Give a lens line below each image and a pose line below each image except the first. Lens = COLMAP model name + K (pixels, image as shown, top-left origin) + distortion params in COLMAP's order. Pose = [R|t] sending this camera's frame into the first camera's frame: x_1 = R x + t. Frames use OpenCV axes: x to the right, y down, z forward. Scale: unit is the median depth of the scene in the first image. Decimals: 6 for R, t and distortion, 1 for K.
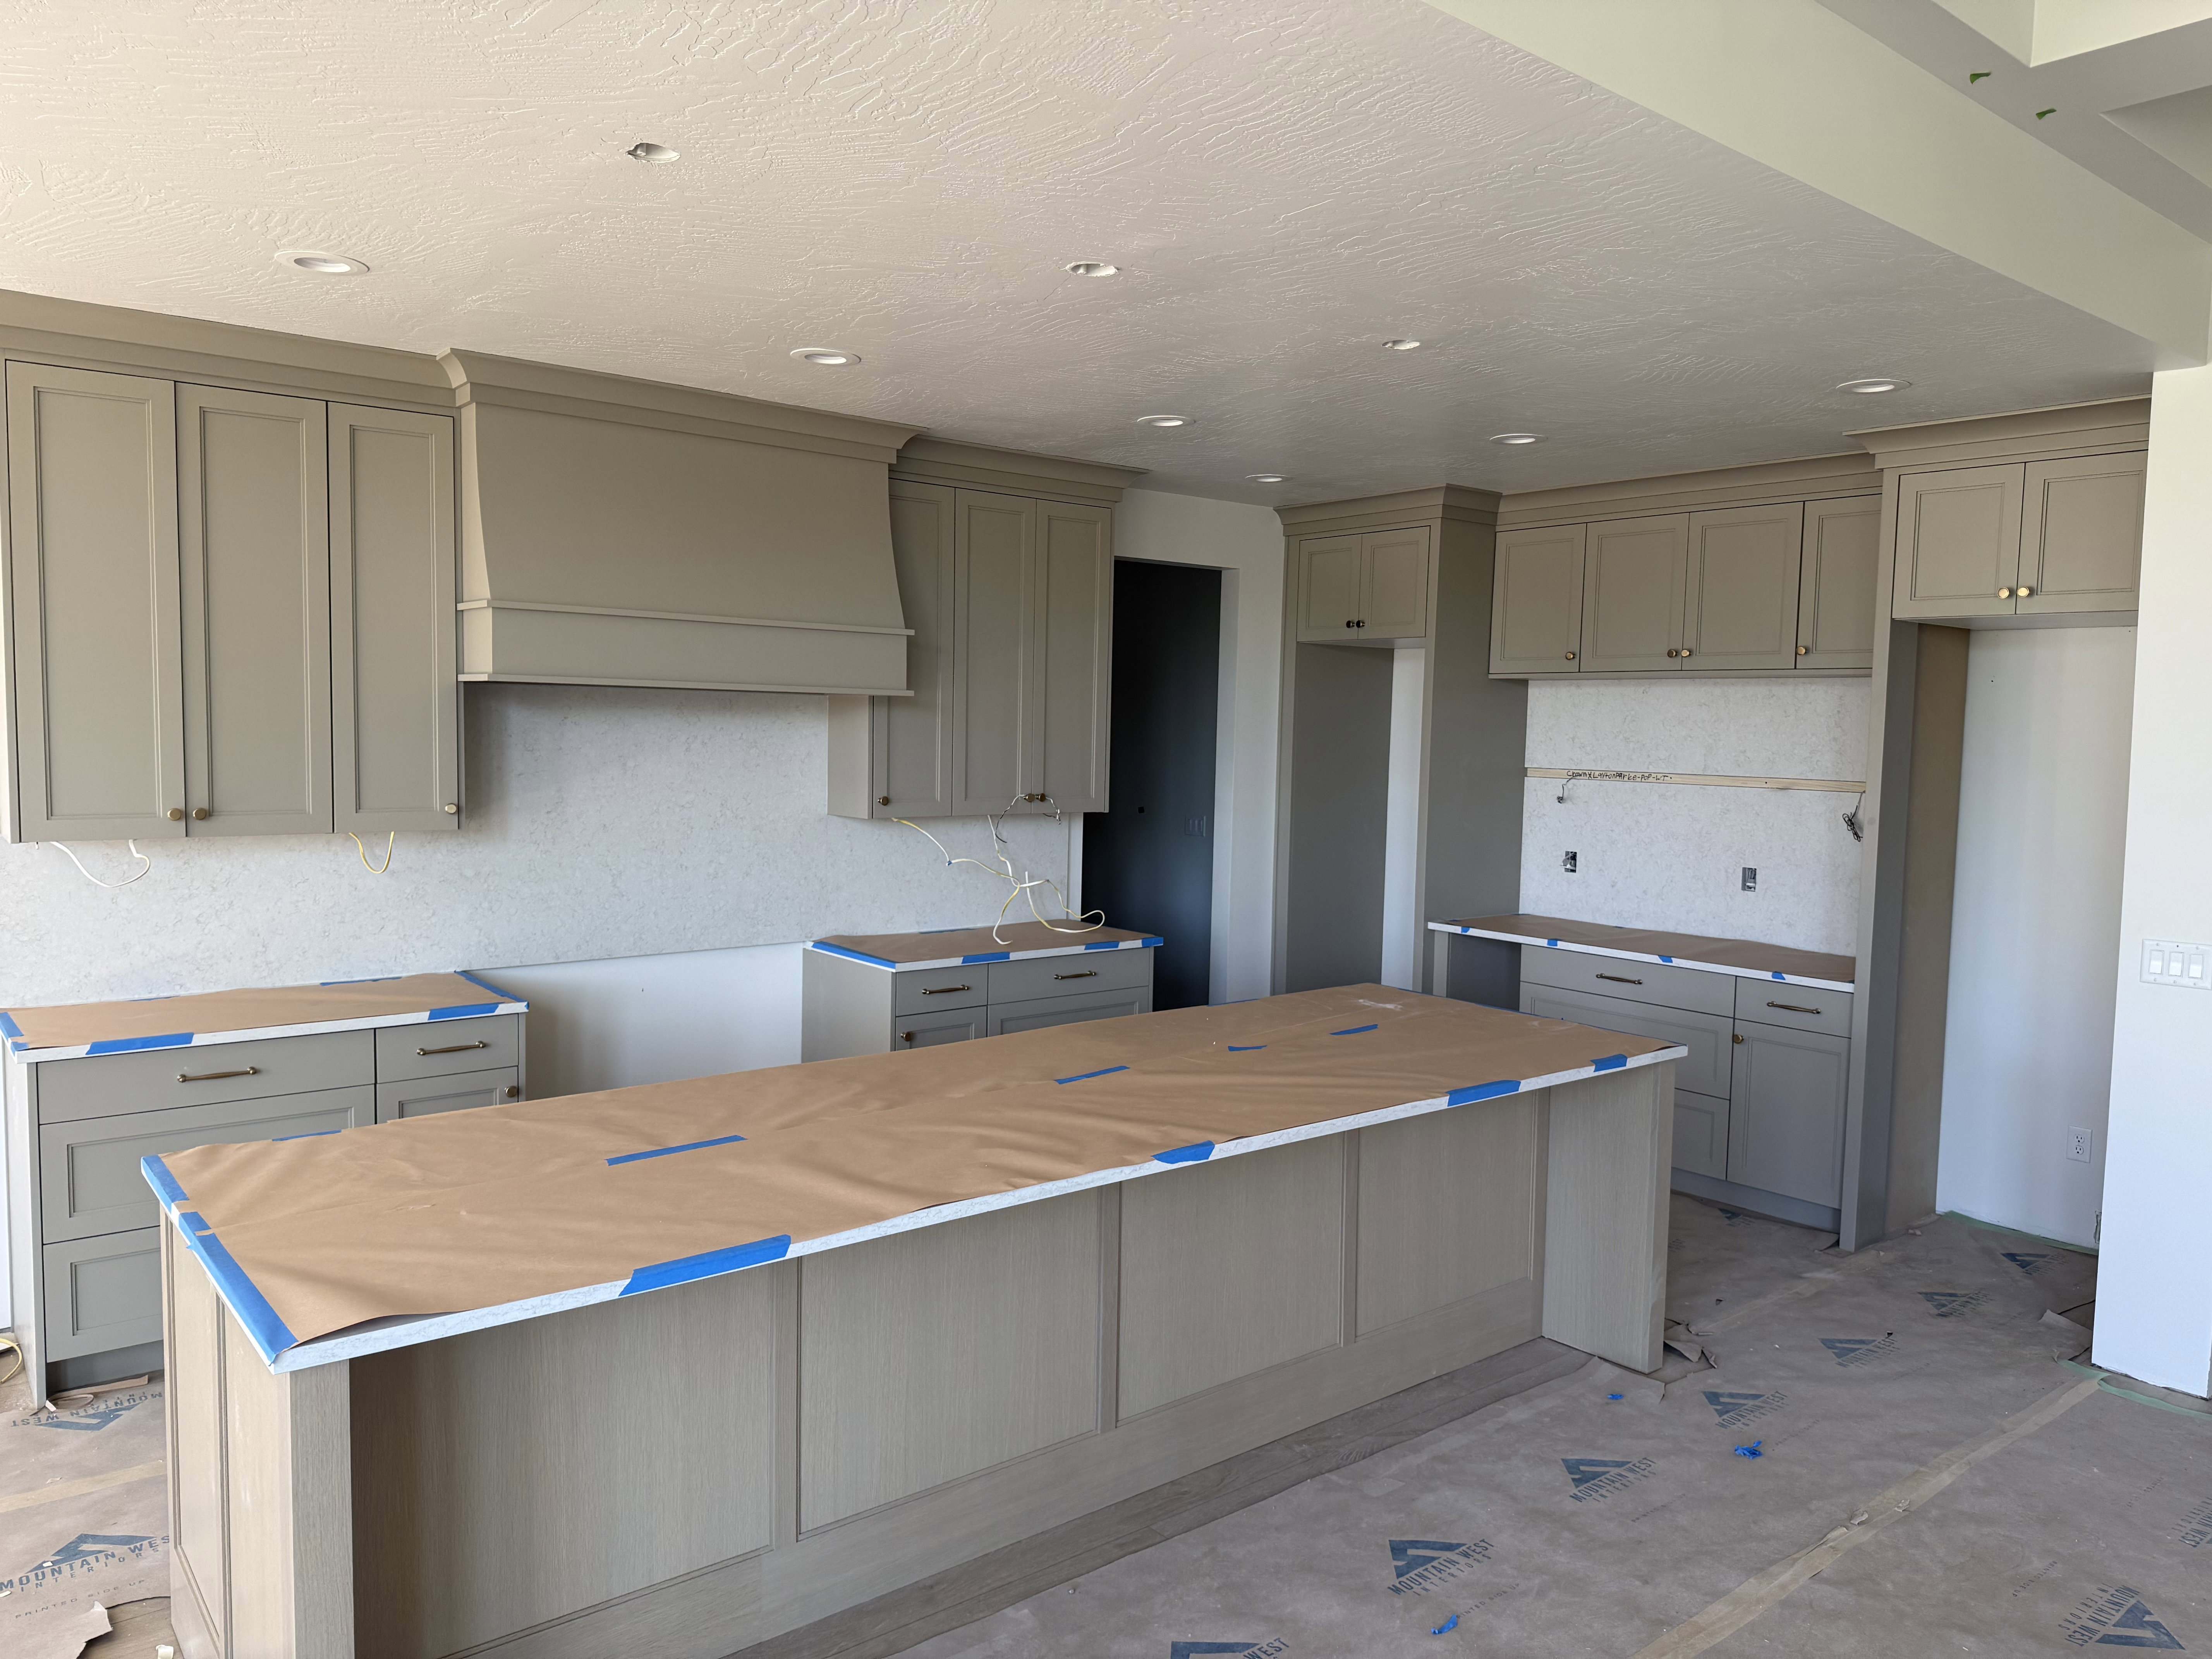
lens RADIAL K [[1562.7, 0, 1107.4], [0, 1562.7, 835.3], [0, 0, 1]] dist [0.093396, -0.104478]
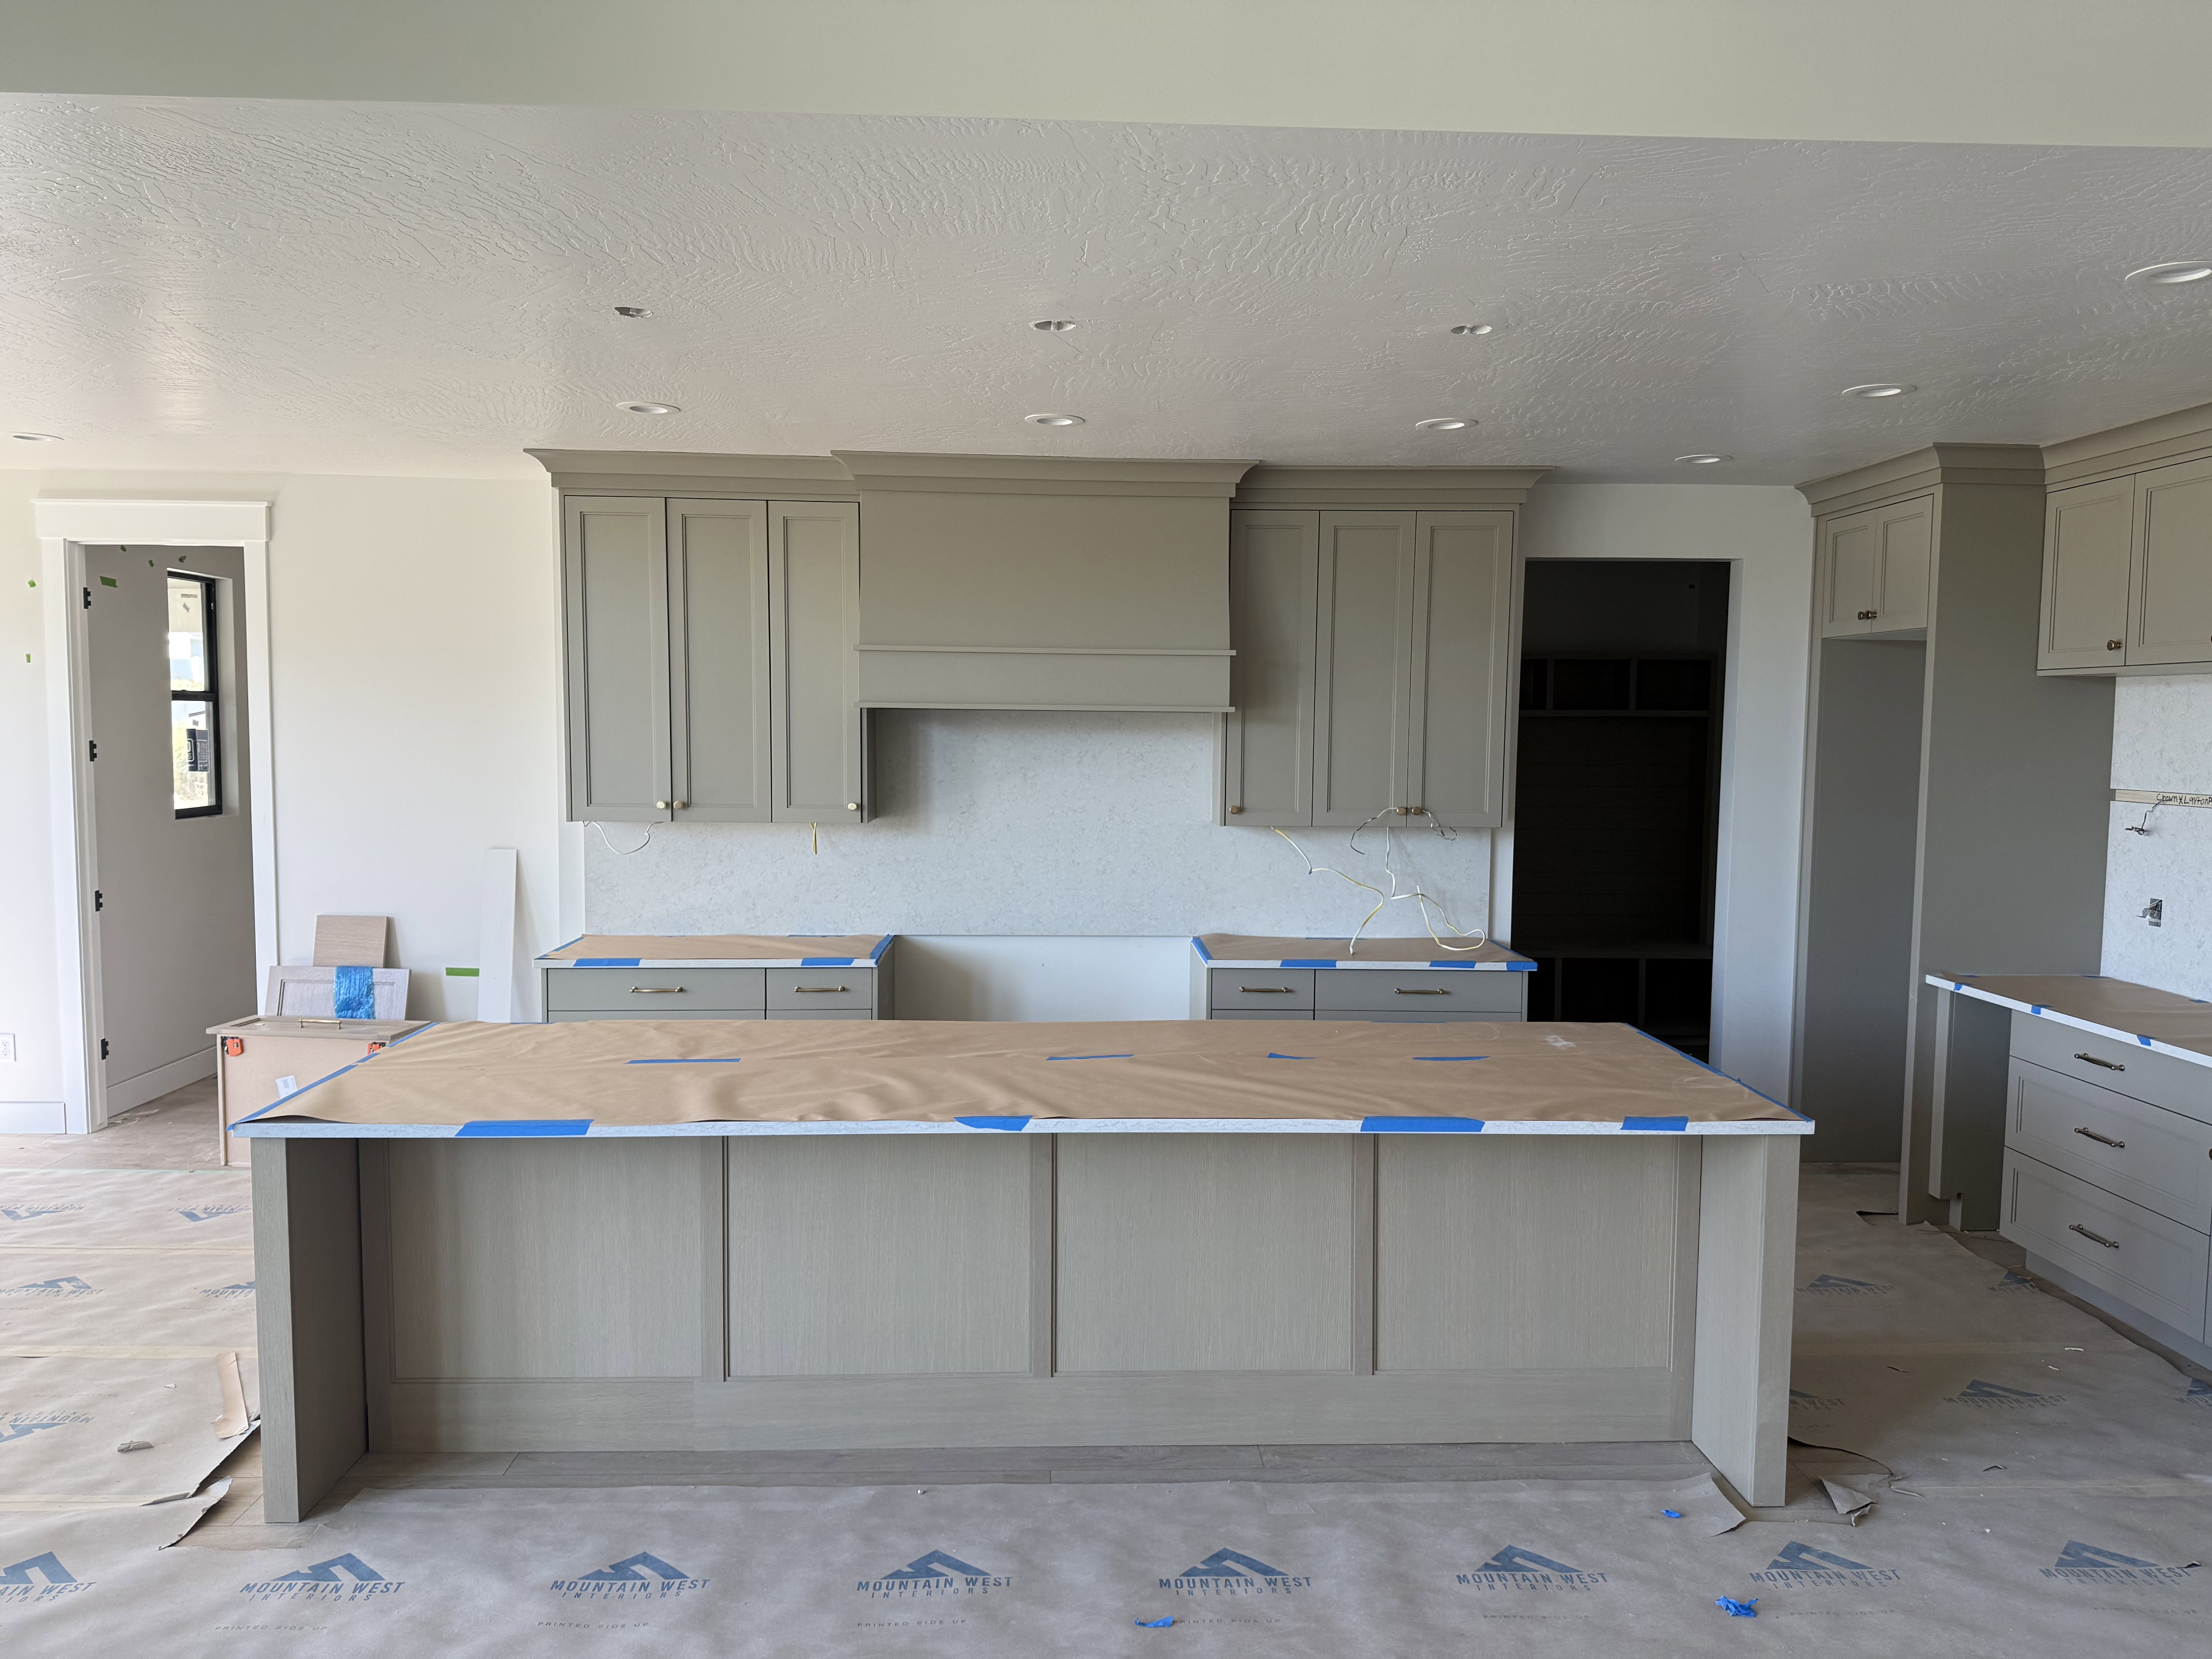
lens RADIAL K [[1562.7, 0, 1123.8], [0, 1562.7, 847.7], [0, 0, 1]] dist [0.093396, -0.104478]
pose [[0.797993, 0.035611, -0.601614, 0.530527], [-0.039184, 0.999206, 0.007172, -0.001049], [0.601392, 0.017850, 0.798755, 0.116322]]
